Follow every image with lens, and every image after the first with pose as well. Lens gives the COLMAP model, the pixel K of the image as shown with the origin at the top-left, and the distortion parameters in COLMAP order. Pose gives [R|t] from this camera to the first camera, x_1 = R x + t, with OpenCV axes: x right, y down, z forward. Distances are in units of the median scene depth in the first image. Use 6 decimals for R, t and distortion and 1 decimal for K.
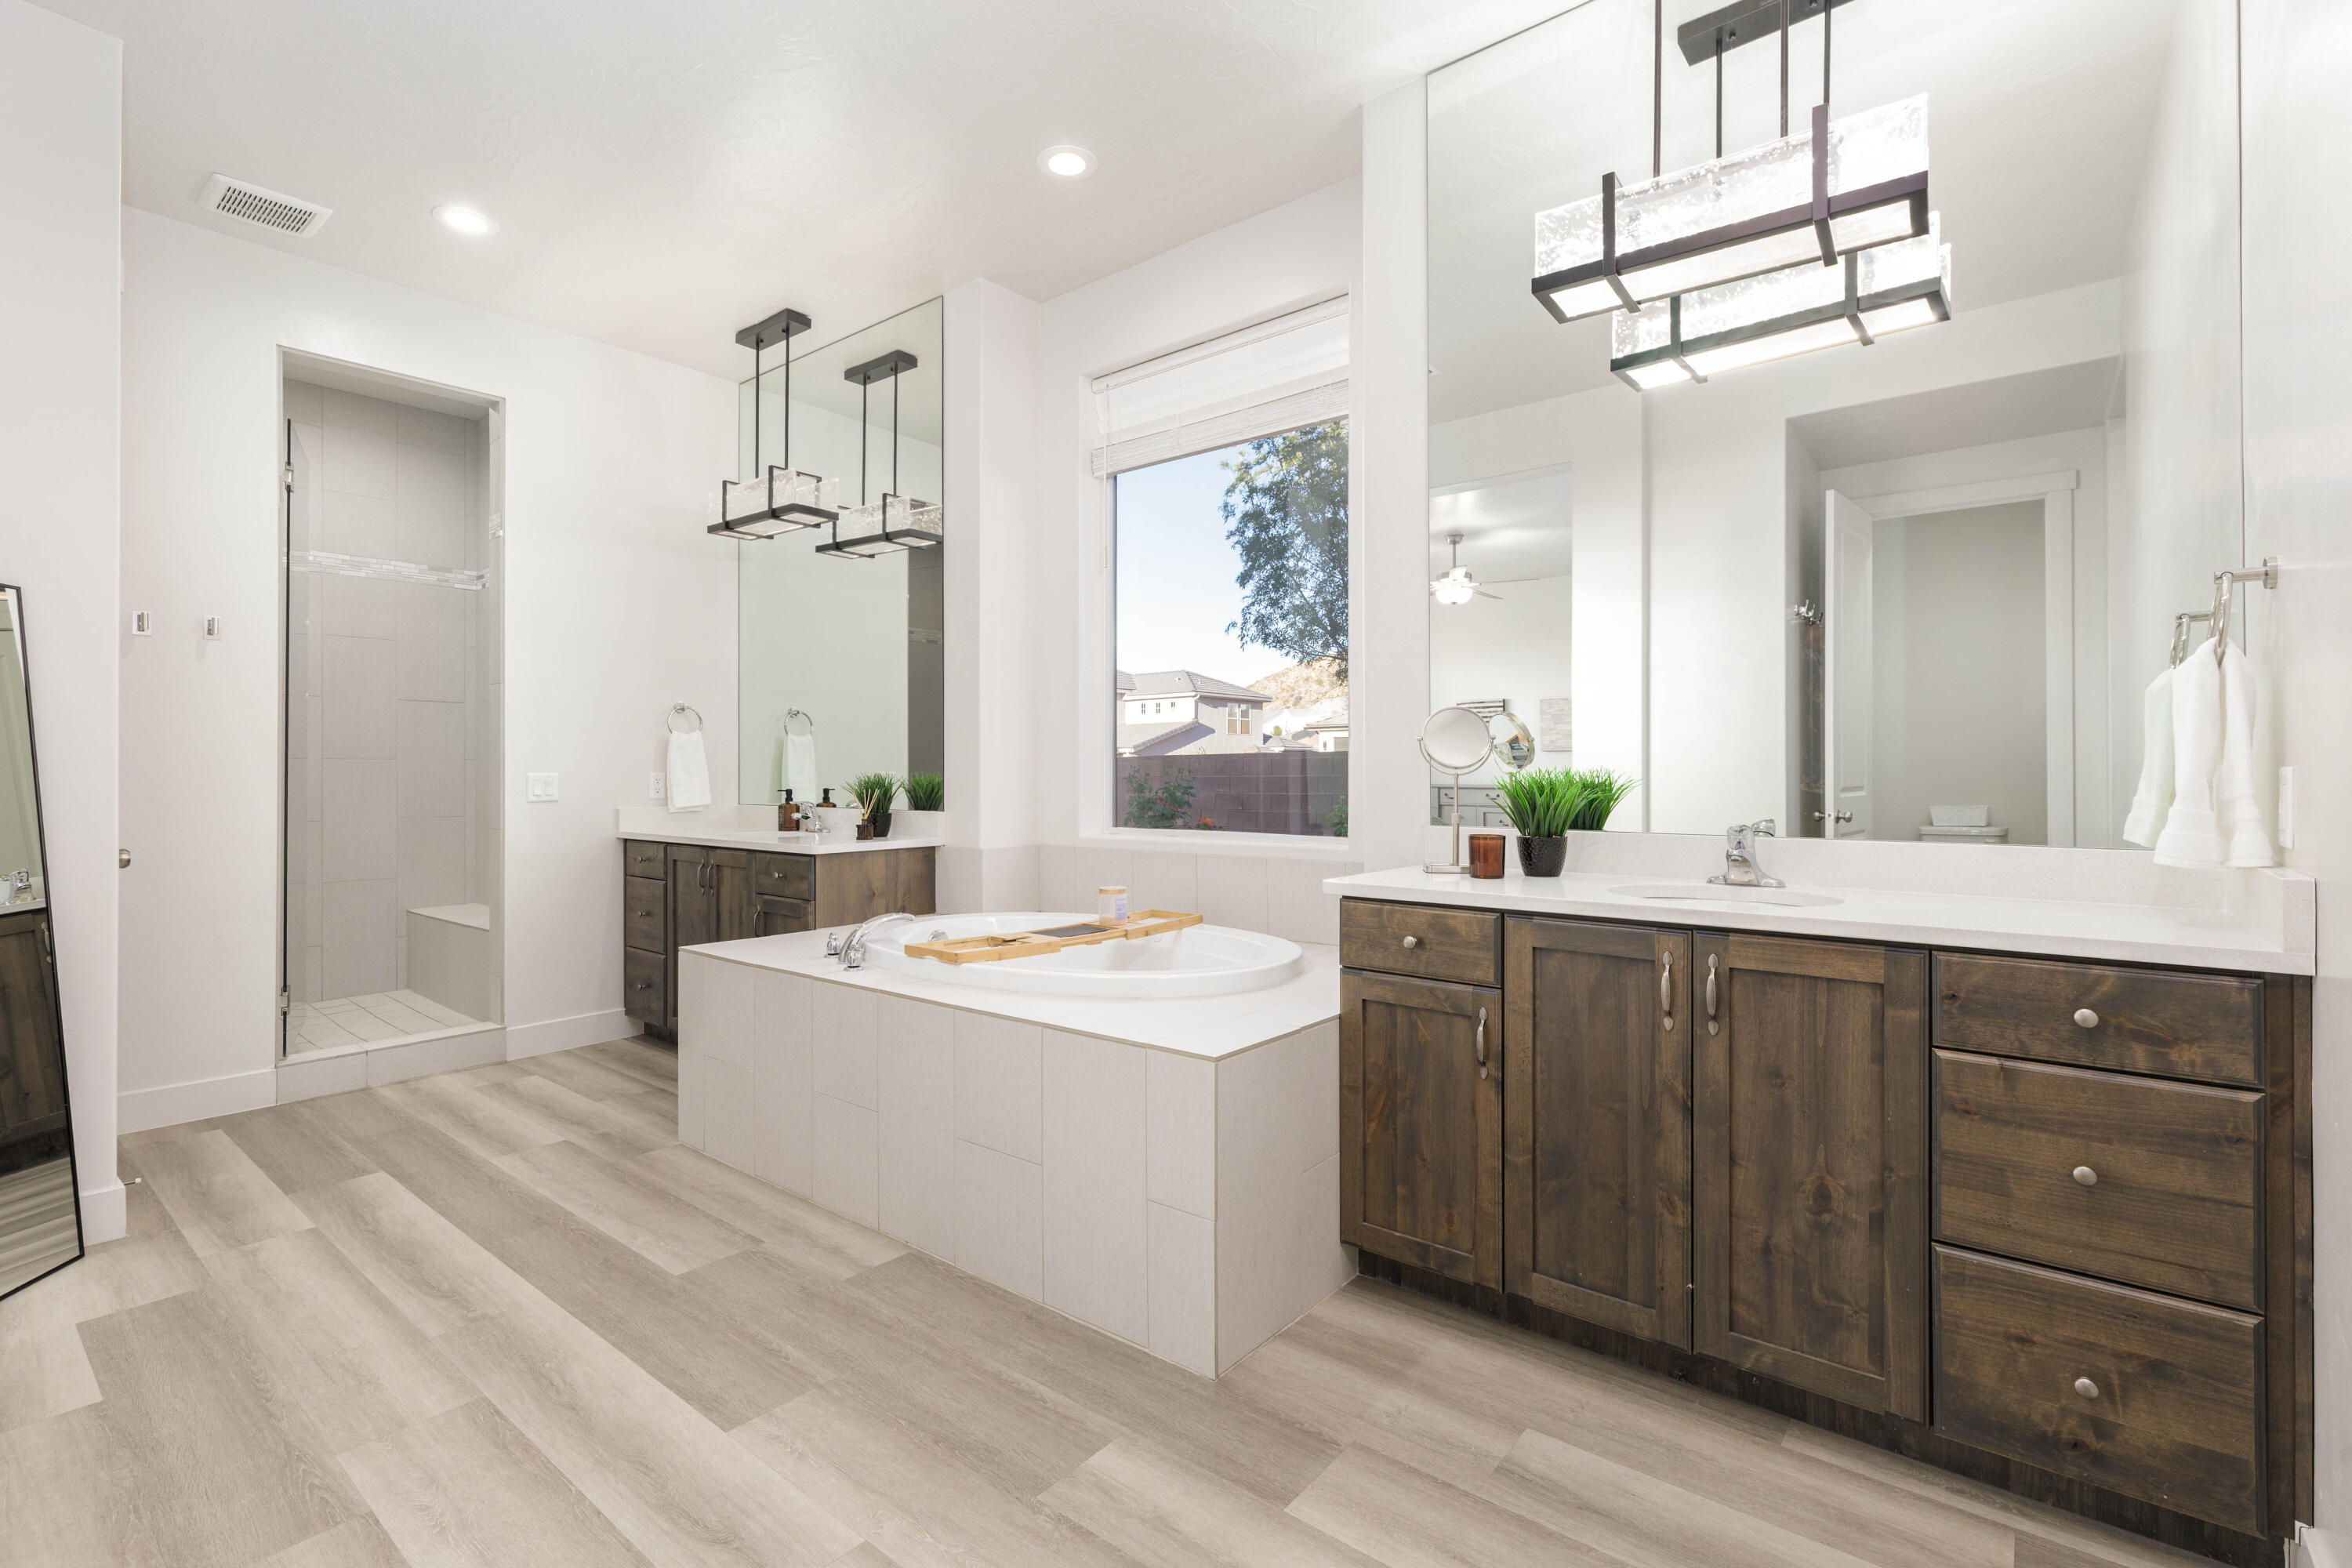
lens RADIAL K [[1055.2, 0, 1177.8], [0, 1055.2, 779.1], [0, 0, 1]] dist [0.003866, -0.000530]
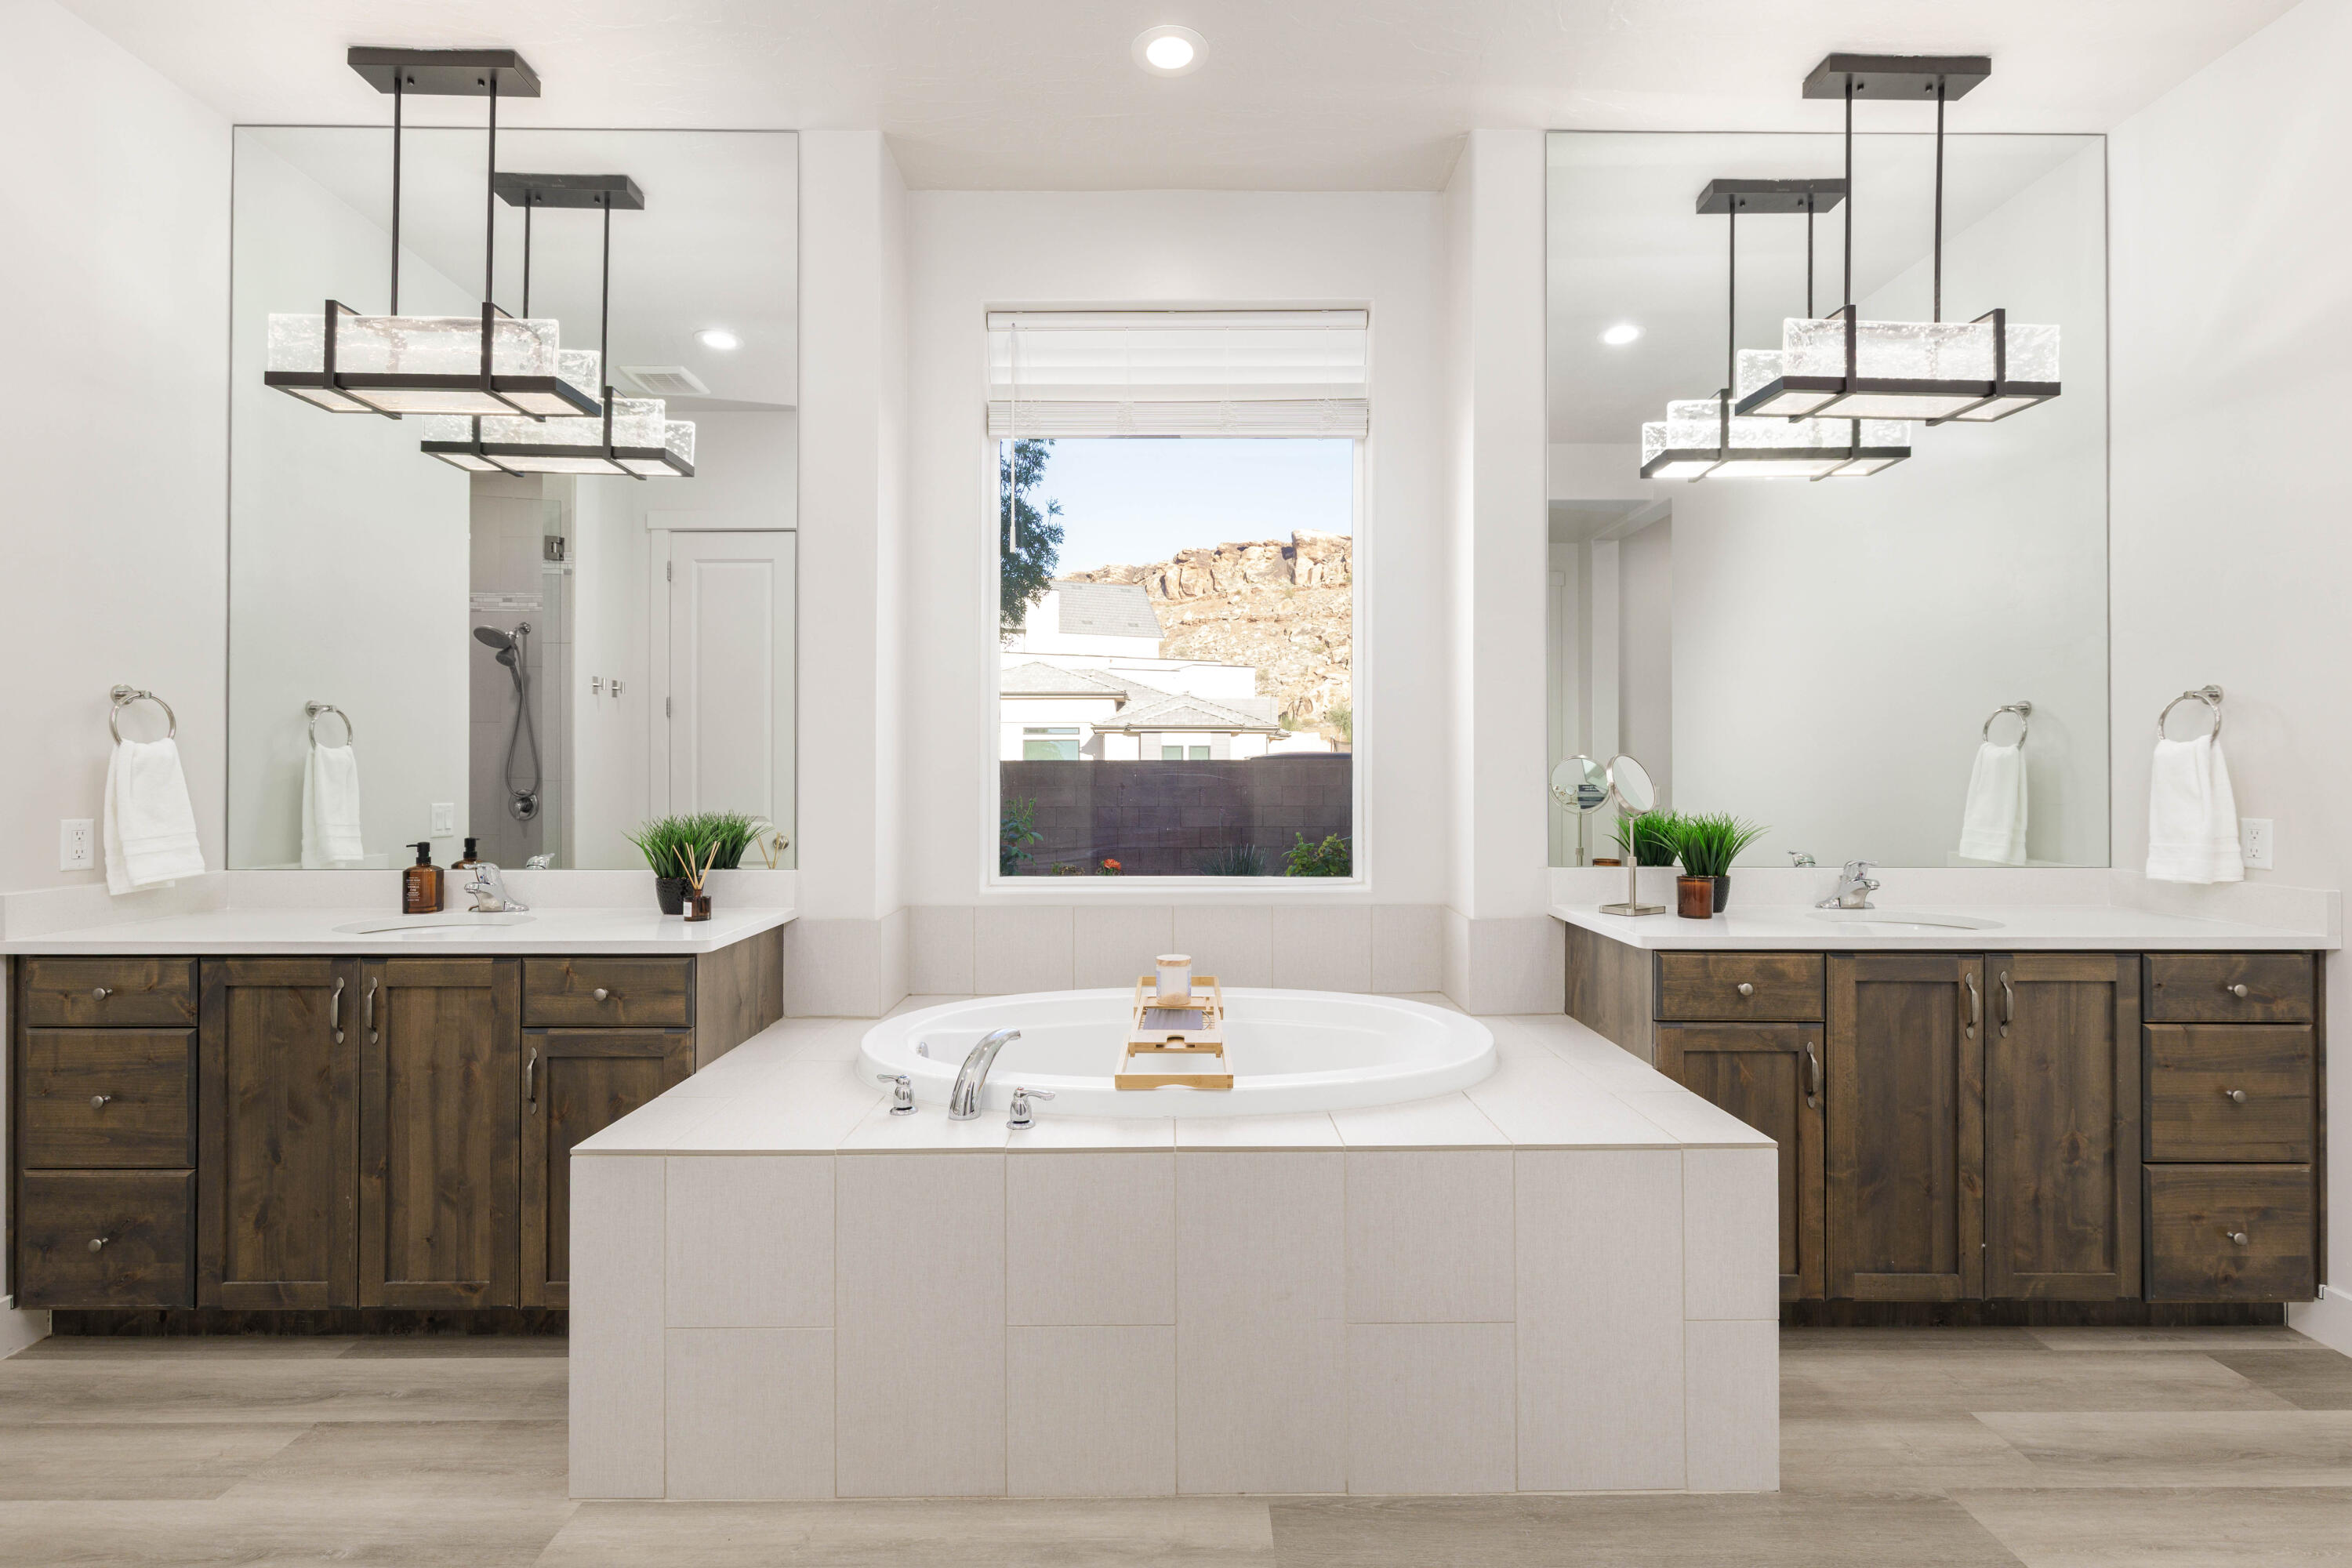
lens RADIAL K [[1055.2, 0, 1177.6], [0, 1055.2, 780.2], [0, 0, 1]] dist [0.003866, -0.000530]
pose [[0.773627, -0.001042, 0.633641, -1.022298], [0.002239, 0.999997, -0.001089, -0.059130], [-0.633638, 0.002261, 0.773627, 0.652524]]
